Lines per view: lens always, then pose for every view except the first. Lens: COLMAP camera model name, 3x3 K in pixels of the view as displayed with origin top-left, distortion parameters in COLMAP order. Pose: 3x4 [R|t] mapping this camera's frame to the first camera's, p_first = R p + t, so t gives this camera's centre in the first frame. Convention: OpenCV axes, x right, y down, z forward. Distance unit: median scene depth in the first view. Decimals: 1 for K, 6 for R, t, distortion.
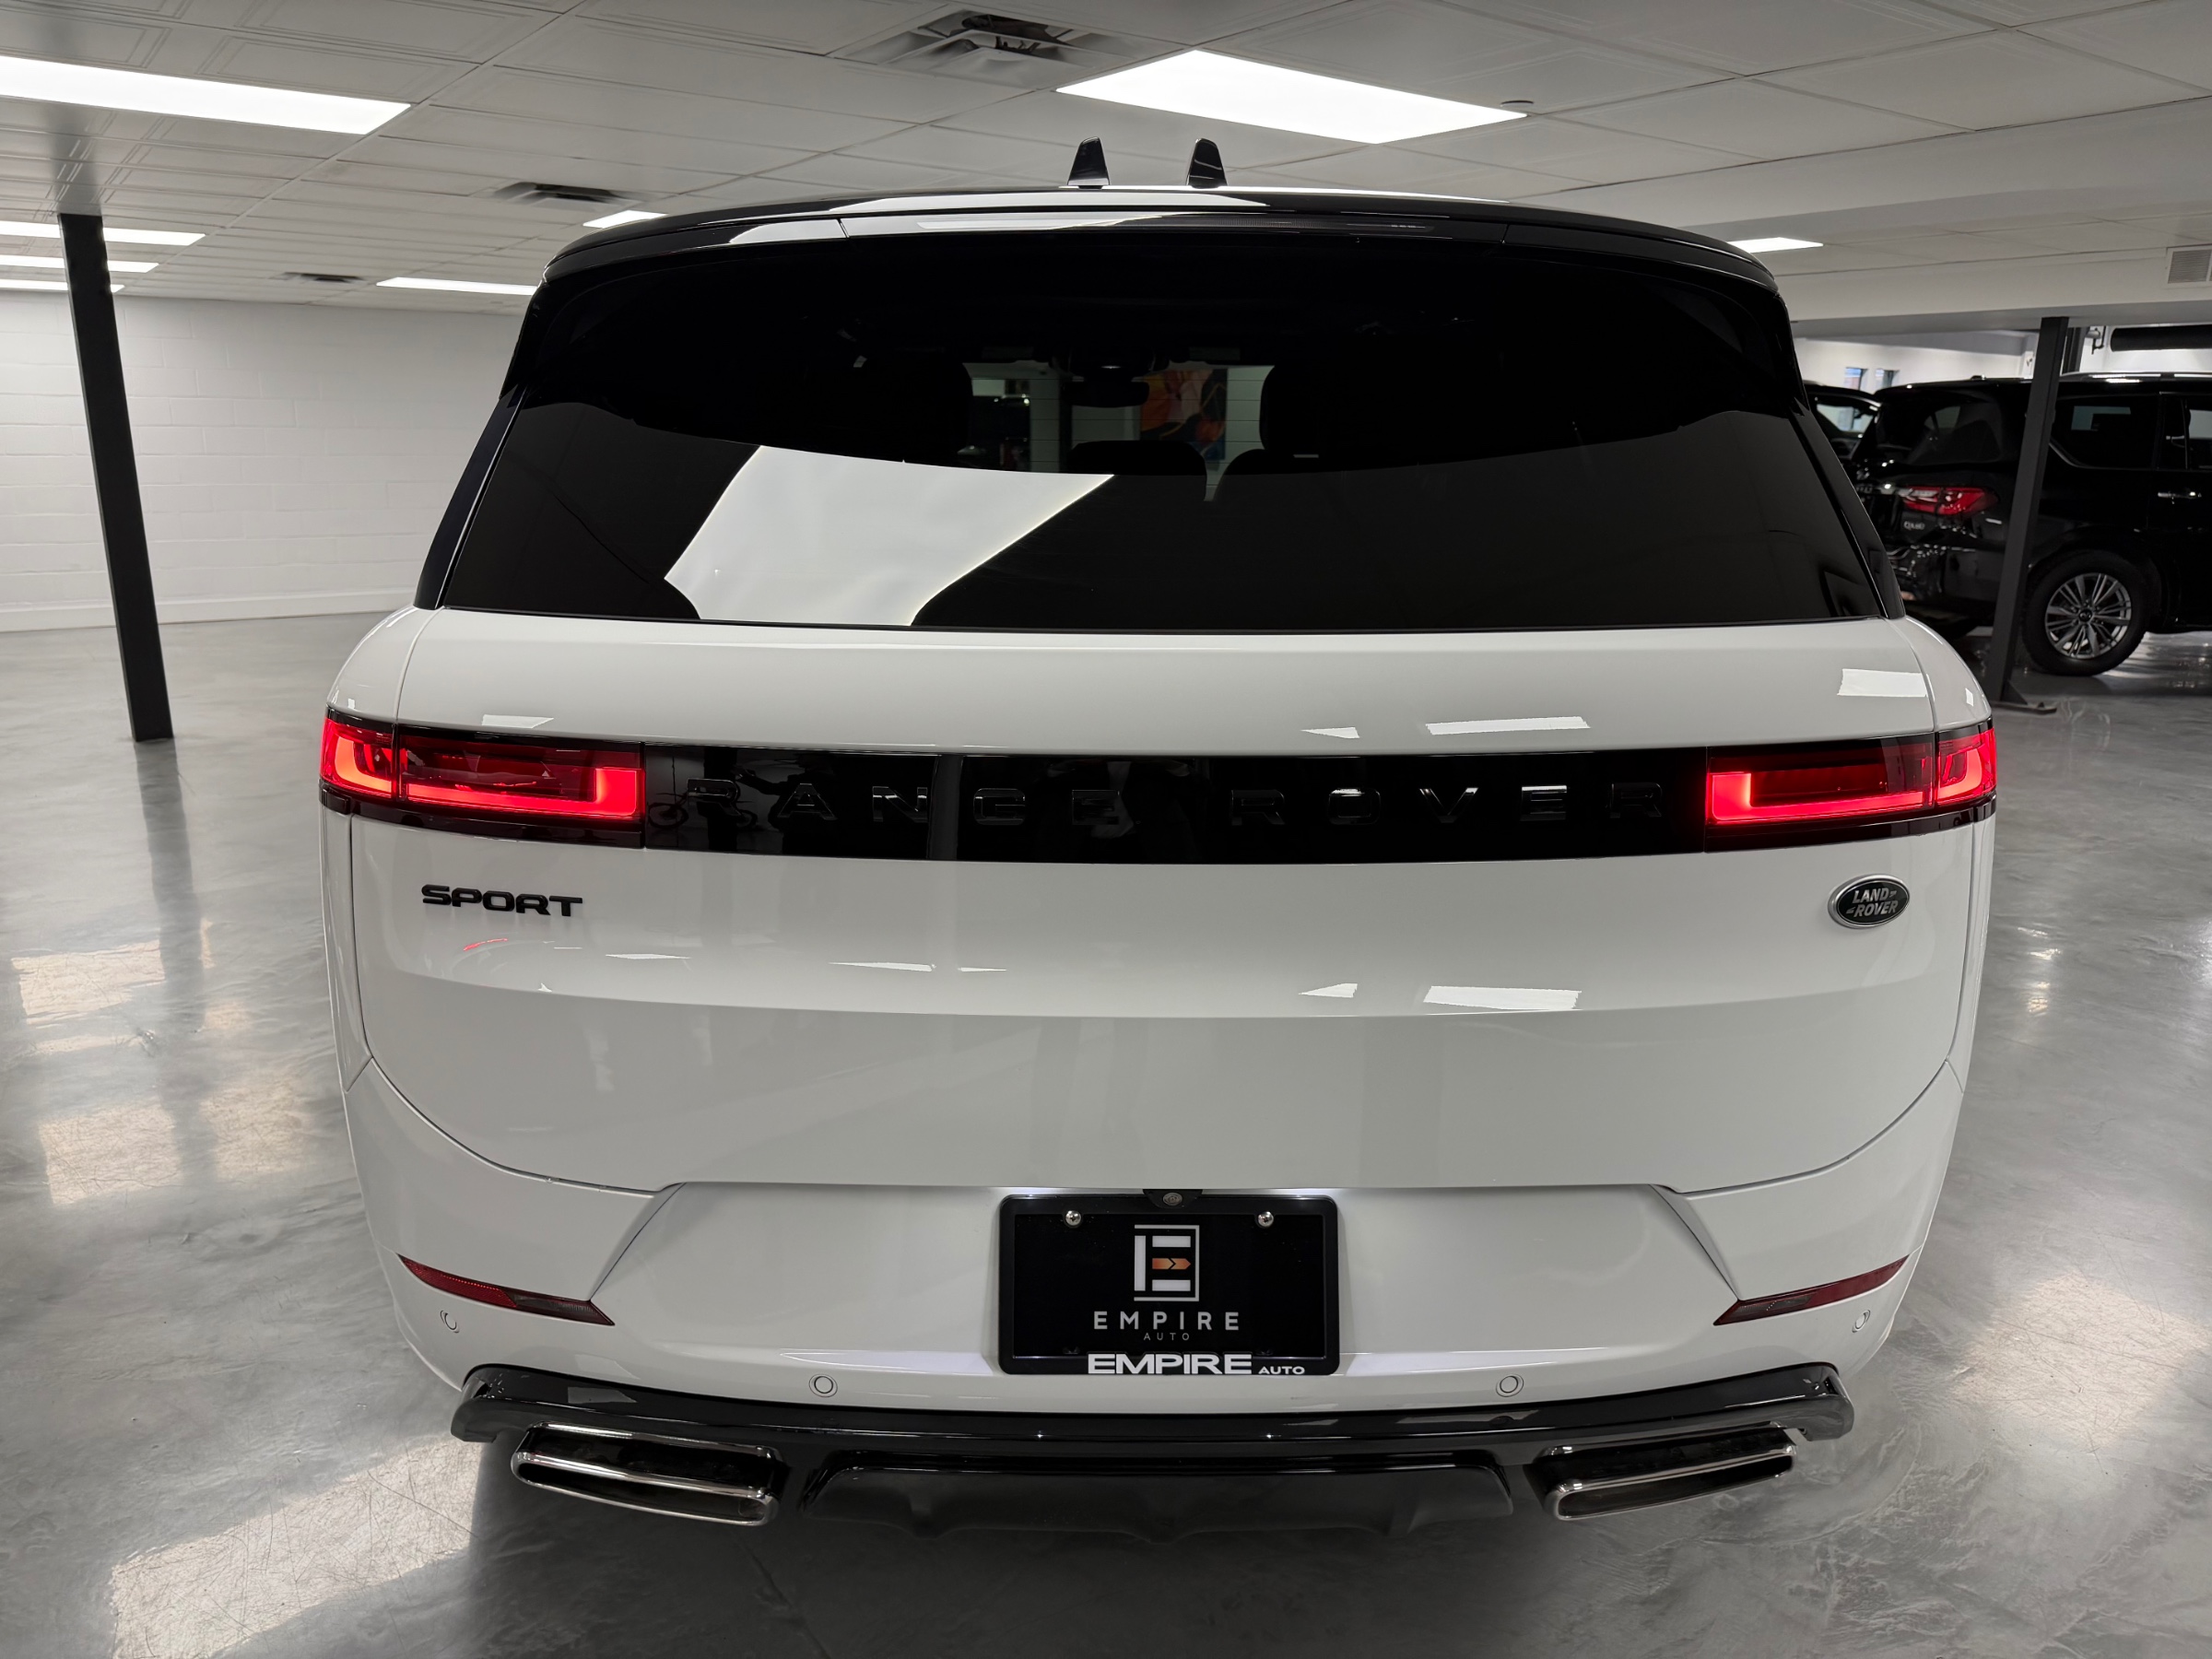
lens RADIAL K [[1570.1, 0, 1106.0], [0, 1570.1, 829.5], [0, 0, 1]] dist [0.094475, -0.142524]
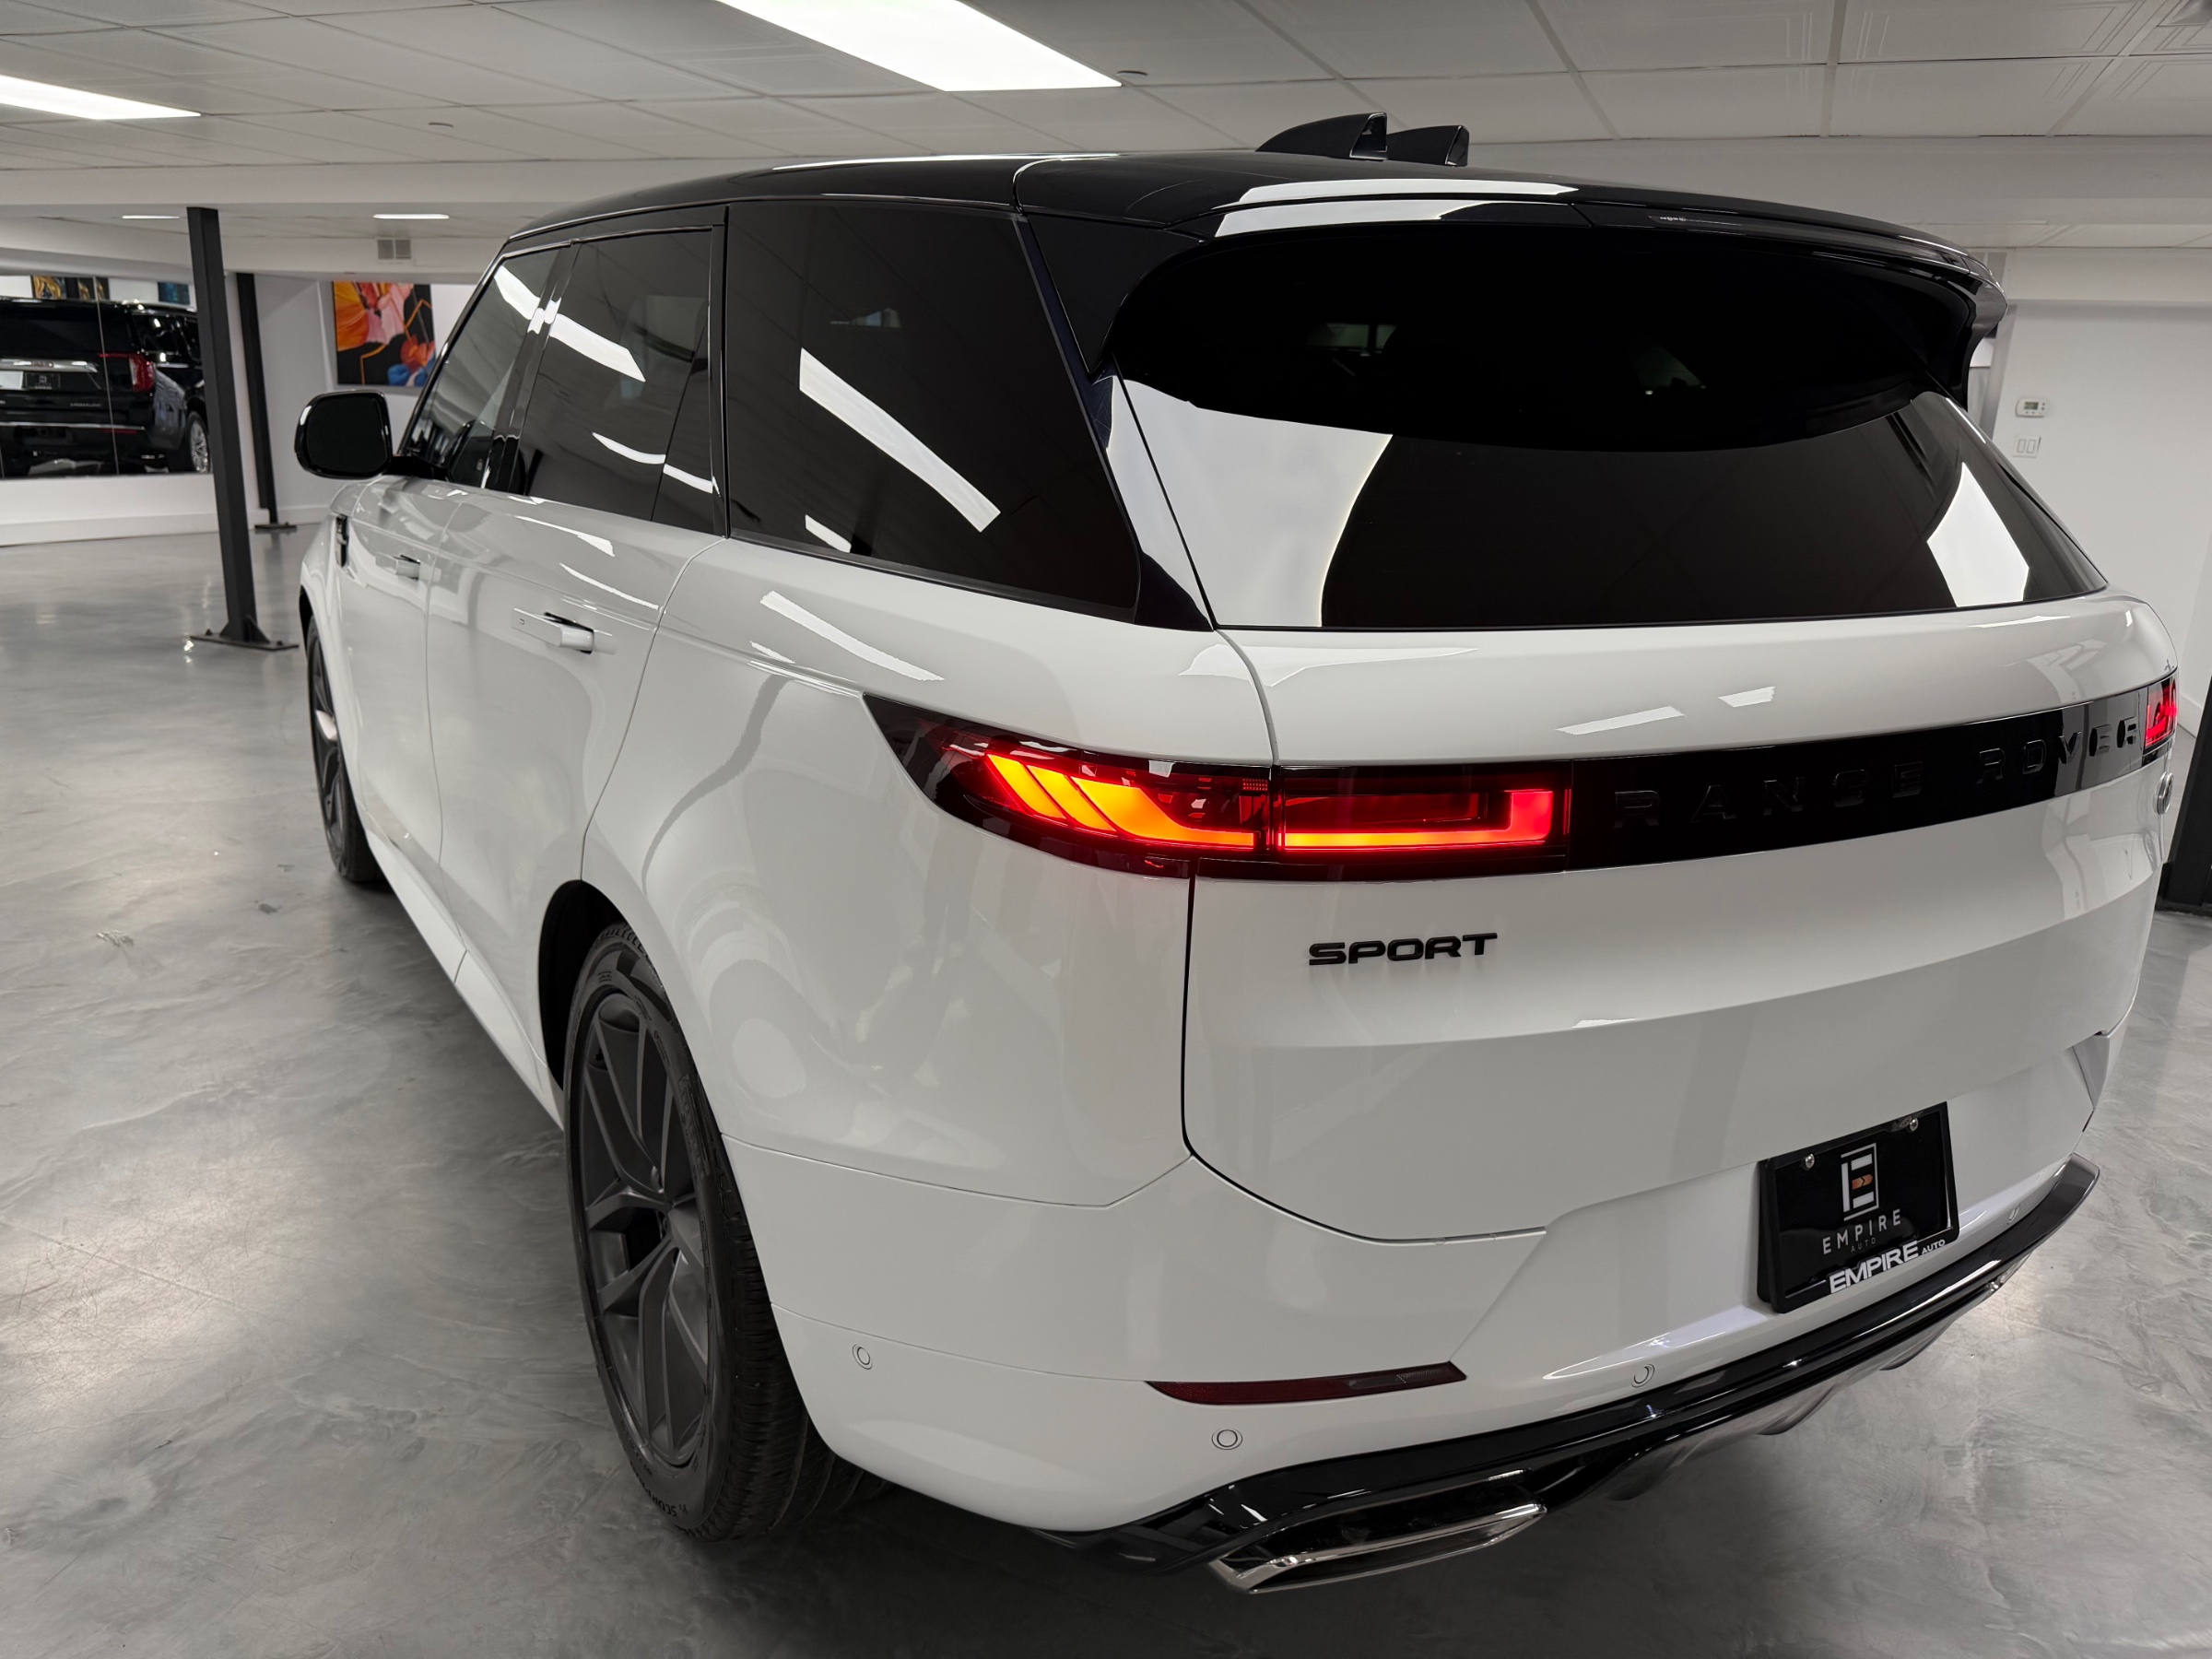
lens RADIAL K [[1651.8, 0, 1106.0], [0, 1651.8, 829.5], [0, 0, 1]] dist [0.007702, -0.049443]
pose [[0.833649, -0.105889, 0.542048, -1.023559], [0.089427, 0.994377, 0.056717, -0.091048], [-0.545006, 0.001192, 0.838431, 0.304853]]
